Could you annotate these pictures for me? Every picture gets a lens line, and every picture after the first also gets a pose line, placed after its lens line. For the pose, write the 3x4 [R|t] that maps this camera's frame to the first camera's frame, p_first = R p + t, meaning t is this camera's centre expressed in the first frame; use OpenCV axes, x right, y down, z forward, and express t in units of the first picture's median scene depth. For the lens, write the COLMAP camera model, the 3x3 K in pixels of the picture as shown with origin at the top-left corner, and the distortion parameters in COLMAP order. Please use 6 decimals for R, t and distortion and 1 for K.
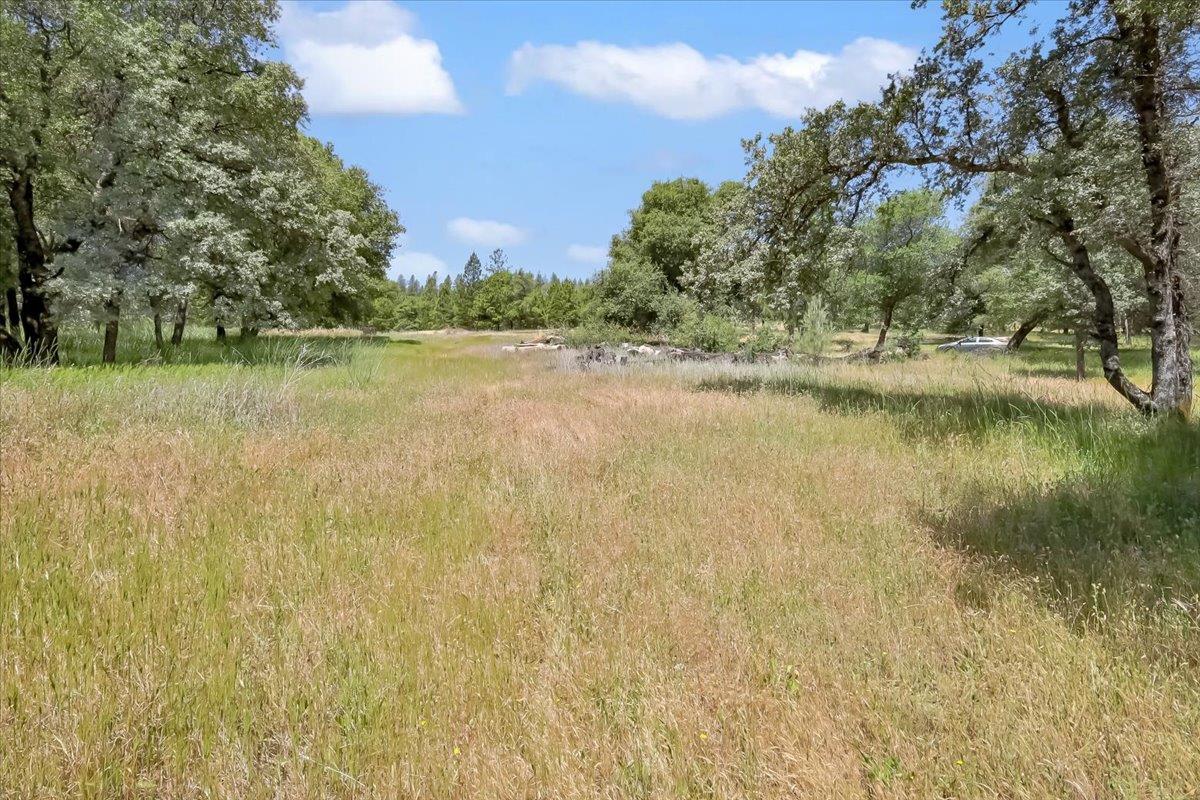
lens RADIAL K [[614.1, 0, 602.1], [0, 614.1, 393.8], [0, 0, 1]] dist [0.000993, 0.001231]
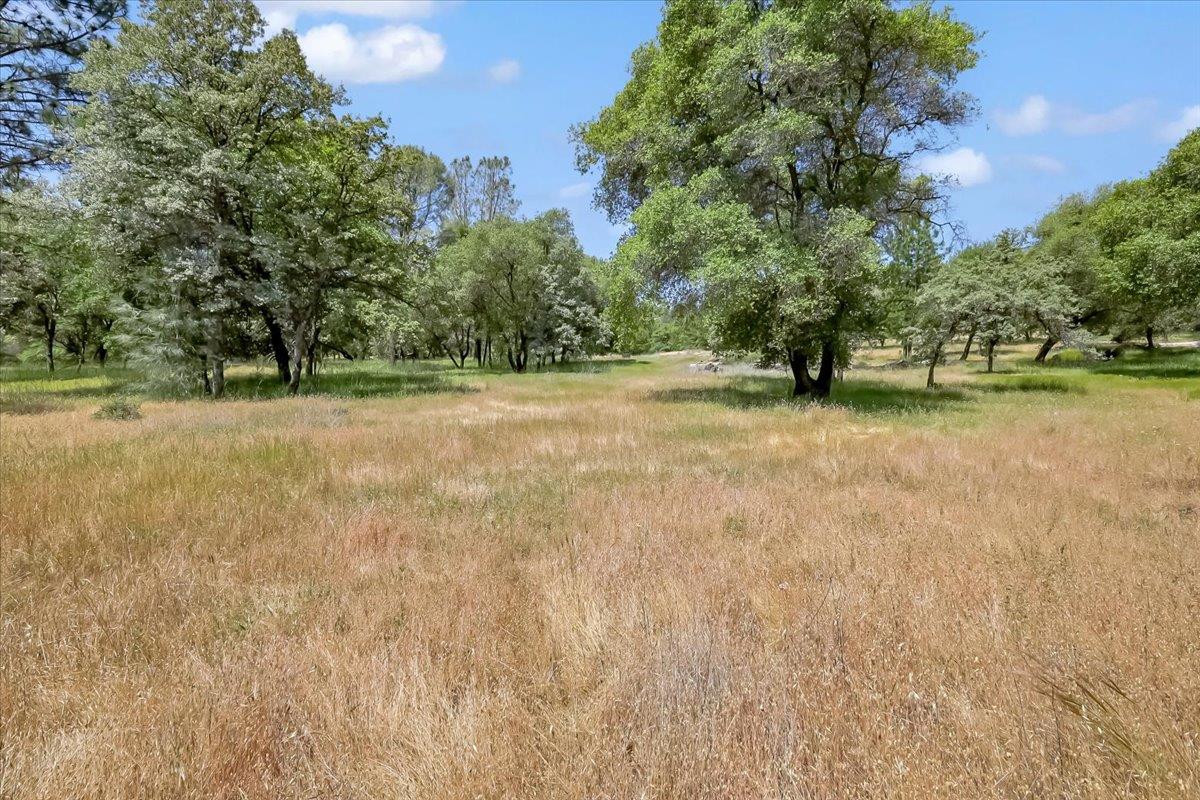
lens RADIAL K [[614.1, 0, 602.1], [0, 614.1, 393.8], [0, 0, 1]] dist [0.000993, 0.001231]
pose [[0.911392, -0.004749, -0.411512, 0.316618], [-0.005758, 0.999688, -0.024288, 0.052005], [0.411500, 0.024505, 0.911080, -0.683621]]
